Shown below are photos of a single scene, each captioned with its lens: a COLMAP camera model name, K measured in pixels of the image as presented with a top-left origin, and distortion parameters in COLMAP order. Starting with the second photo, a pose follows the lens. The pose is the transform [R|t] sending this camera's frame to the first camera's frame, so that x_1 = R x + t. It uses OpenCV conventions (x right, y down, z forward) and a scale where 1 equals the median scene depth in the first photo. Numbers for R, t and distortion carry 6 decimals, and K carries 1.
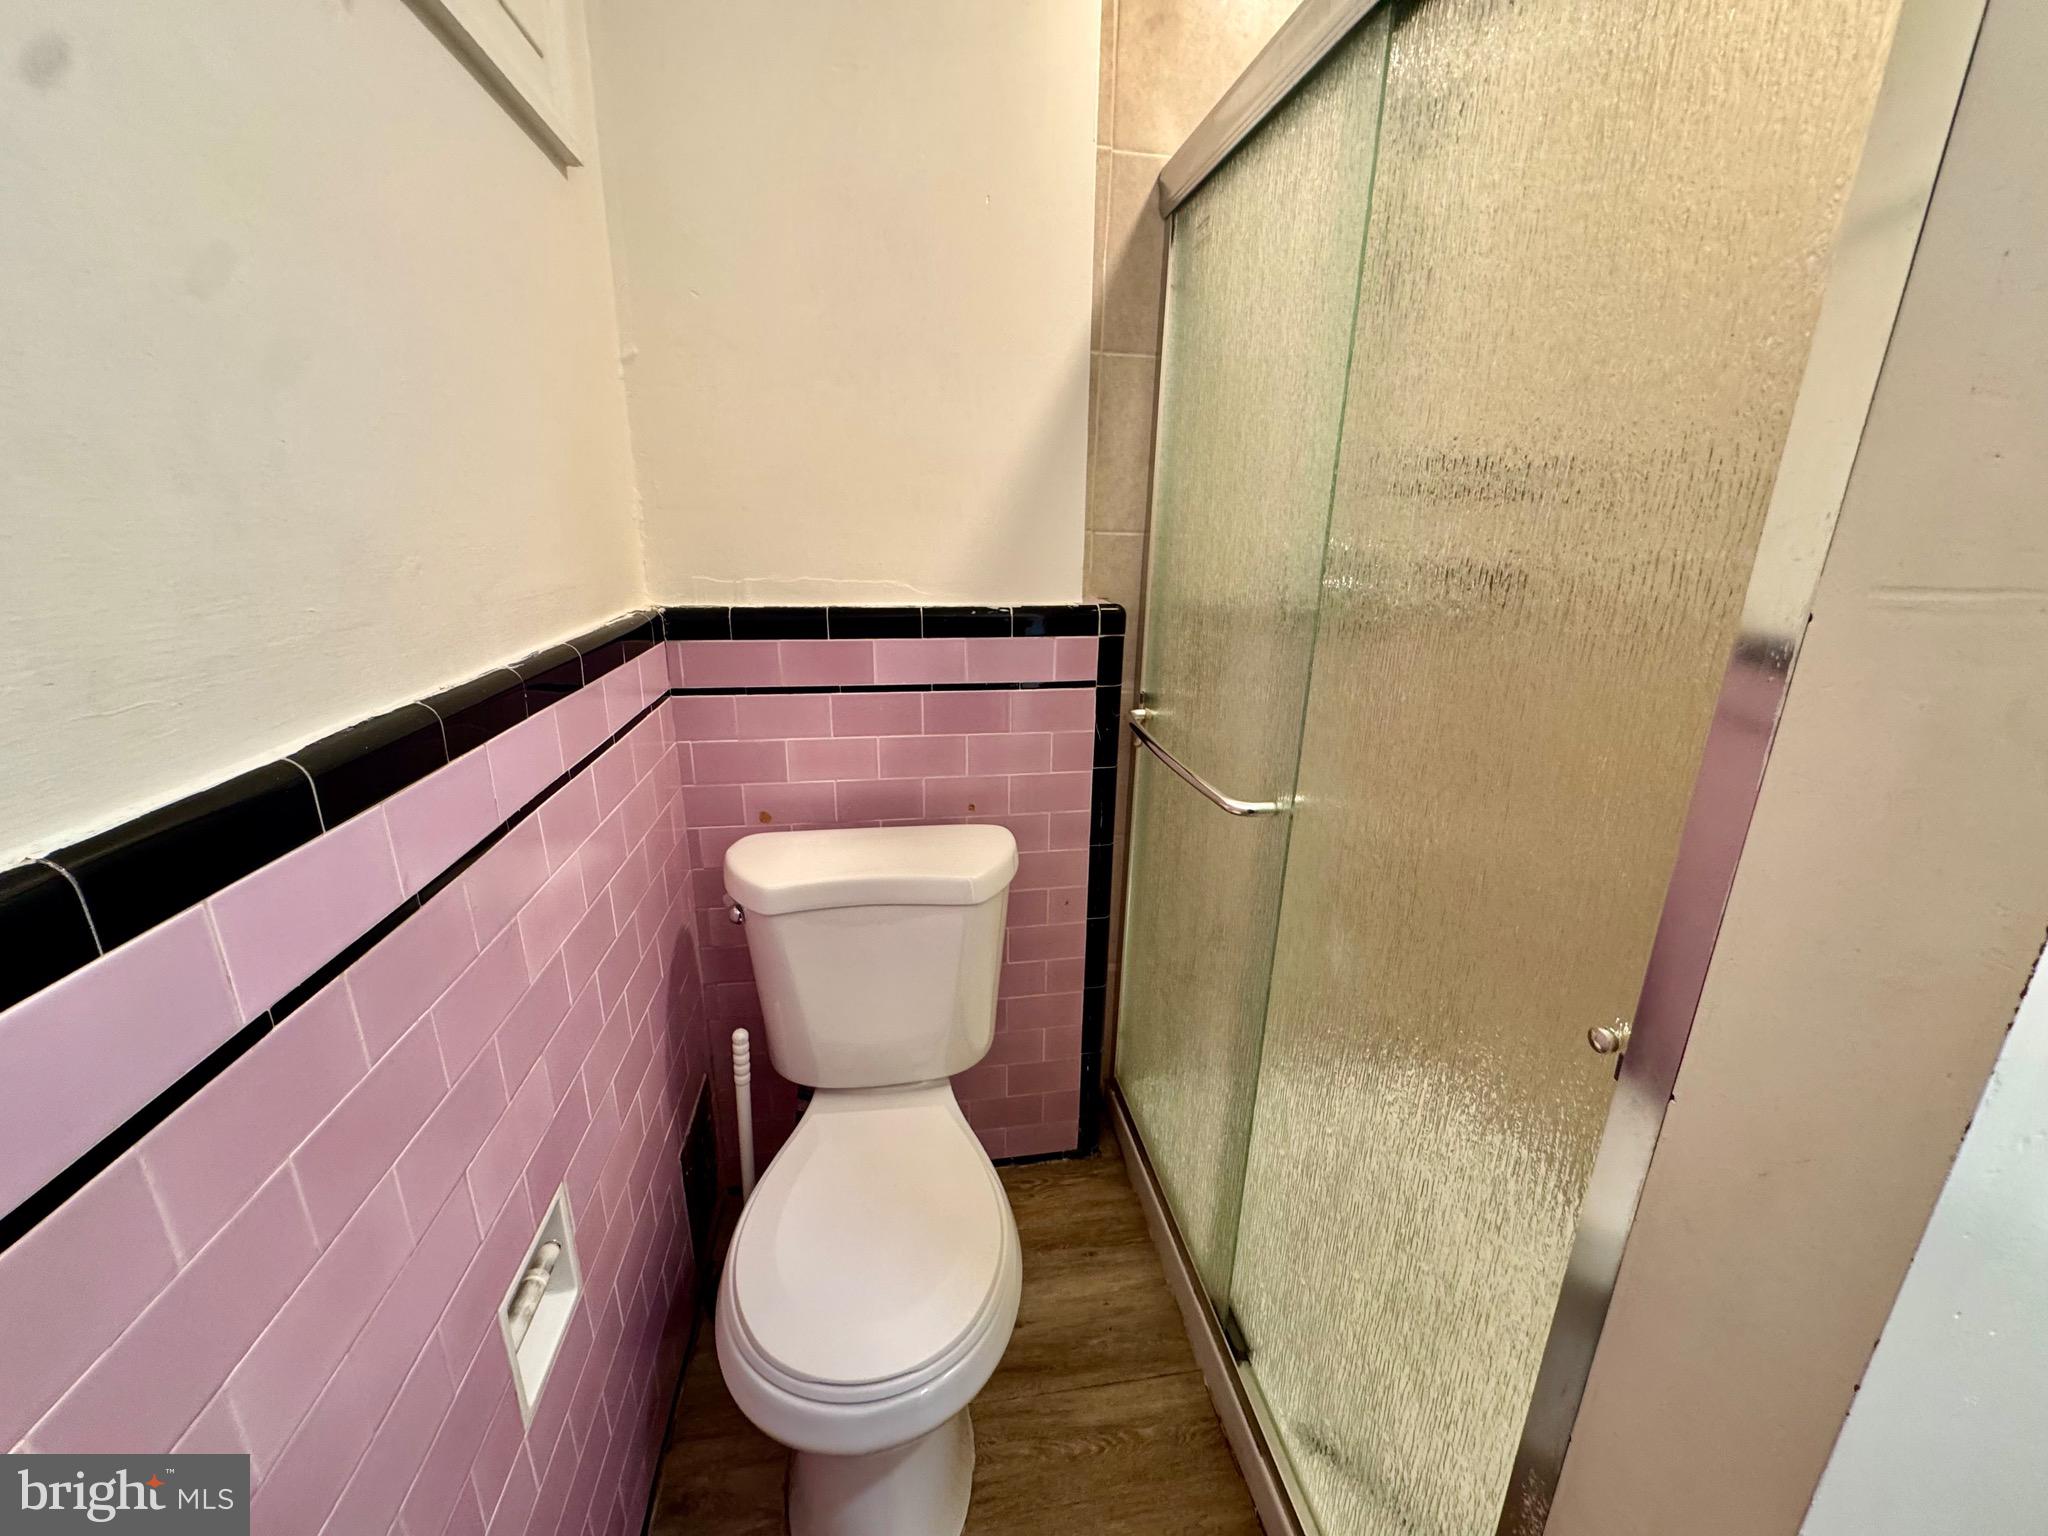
lens RADIAL K [[811.3, 0, 1024.2], [0, 811.3, 769.5], [0, 0, 1]] dist [-0.001578, -0.000004]
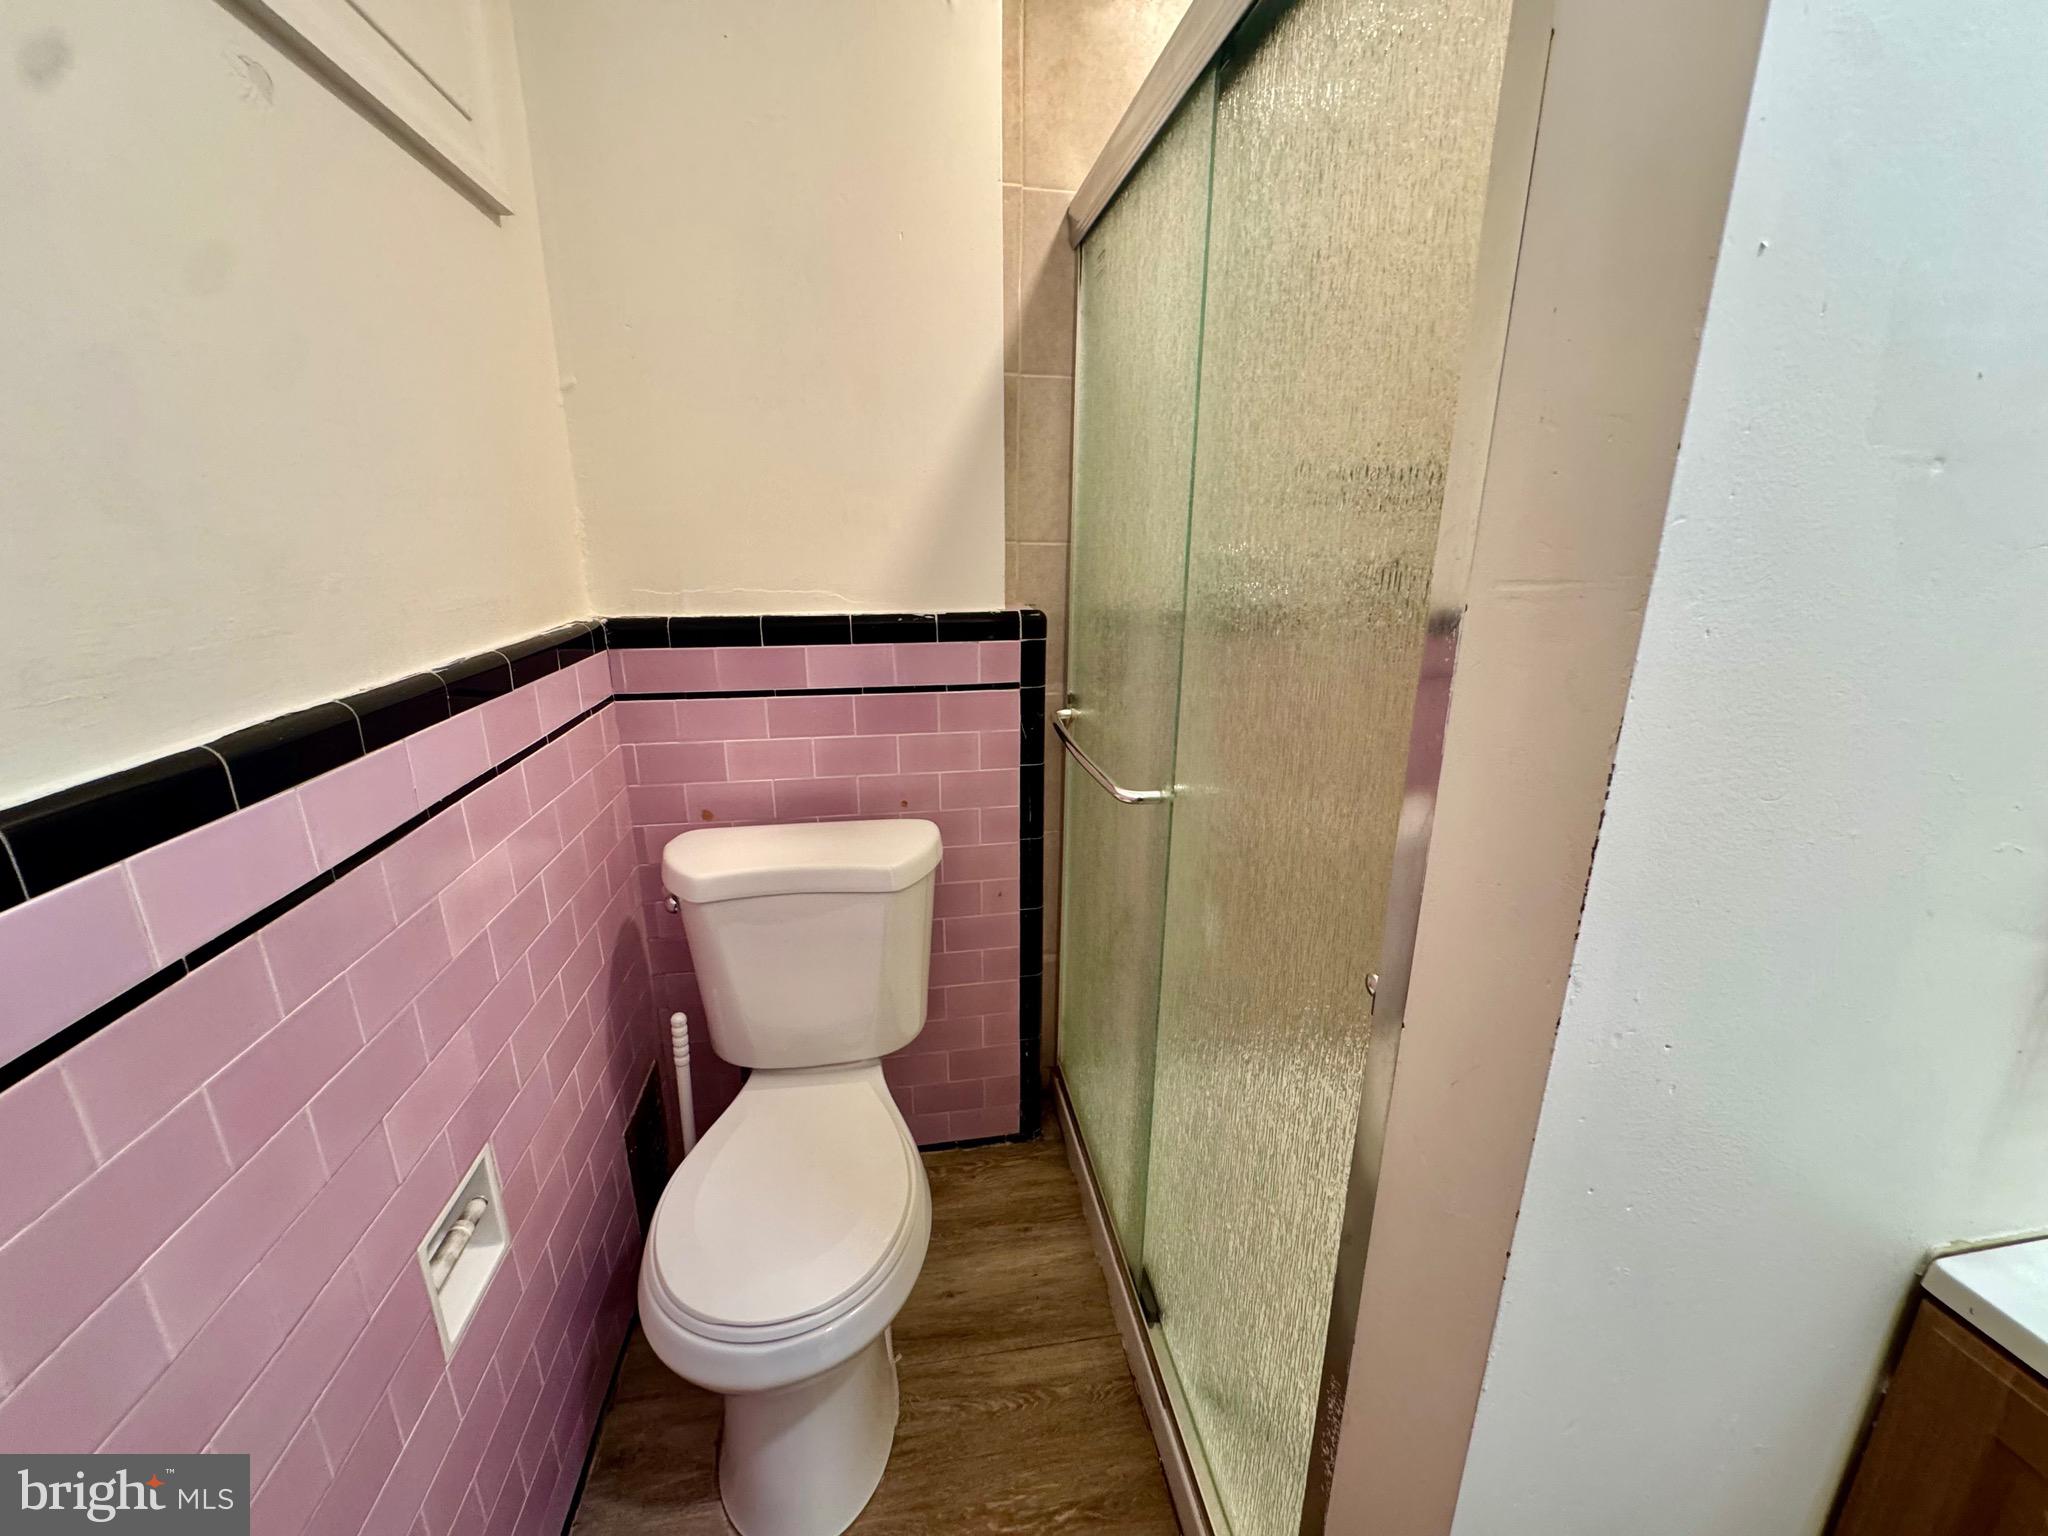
lens RADIAL K [[811.3, 0, 1023.4], [0, 811.3, 769.8], [0, 0, 1]] dist [-0.001578, -0.000004]
pose [[0.999920, -0.012321, -0.002838, 0.117605], [0.012286, 0.999852, -0.012020, 0.021224], [0.002986, 0.011985, 0.999924, -0.070211]]
